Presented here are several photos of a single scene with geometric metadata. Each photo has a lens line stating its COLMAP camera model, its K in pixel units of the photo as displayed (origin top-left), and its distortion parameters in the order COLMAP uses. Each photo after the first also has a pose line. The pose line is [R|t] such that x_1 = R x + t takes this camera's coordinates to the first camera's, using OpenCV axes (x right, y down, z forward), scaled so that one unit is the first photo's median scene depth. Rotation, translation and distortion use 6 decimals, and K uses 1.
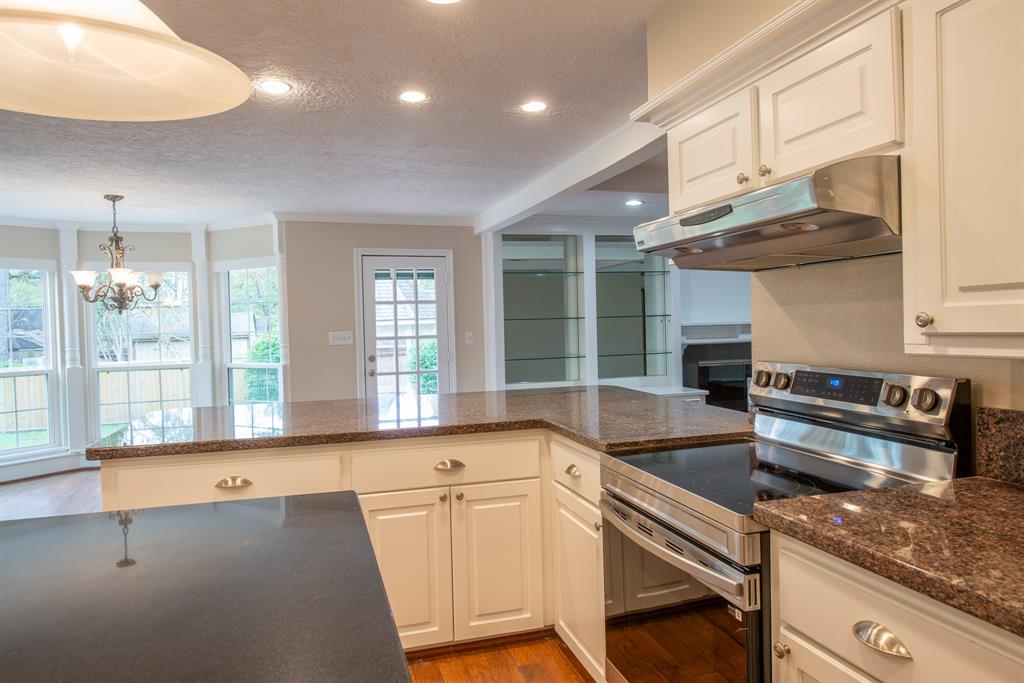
lens RADIAL K [[677.1, 0, 513.0], [0, 677.1, 337.1], [0, 0, 1]] dist [0.002408, -0.000566]
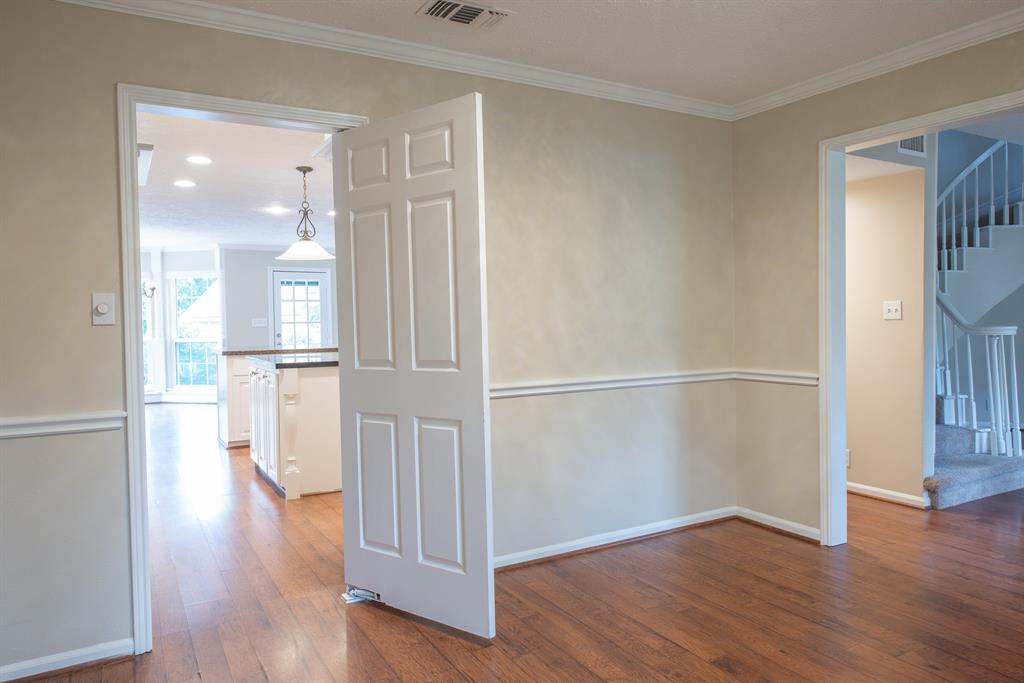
lens RADIAL K [[677.1, 0, 513.0], [0, 677.1, 337.1], [0, 0, 1]] dist [0.002408, -0.000566]
pose [[0.974037, -0.002405, 0.226375, -0.035734], [0.000140, 0.999950, 0.010020, 0.020681], [-0.226388, -0.009728, 0.973989, -0.708724]]
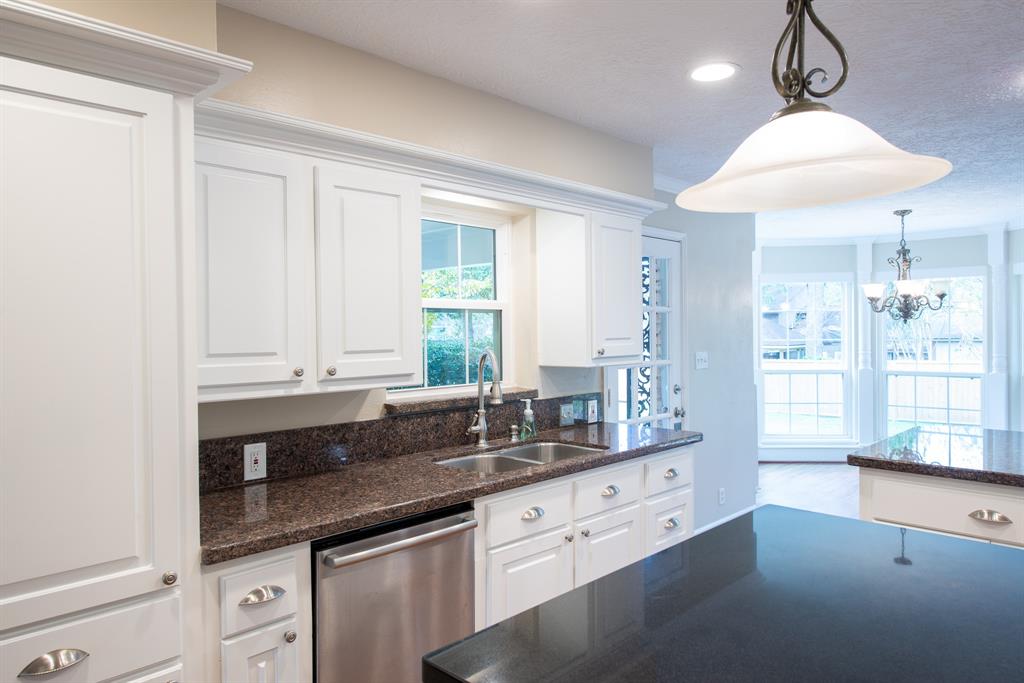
lens RADIAL K [[677.1, 0, 513.0], [0, 677.1, 337.1], [0, 0, 1]] dist [0.002408, -0.000566]
pose [[0.472081, 0.031373, -0.880997, 0.049702], [-0.020561, 0.999487, 0.024575, -0.022872], [0.881315, 0.006513, 0.472484, -0.023440]]
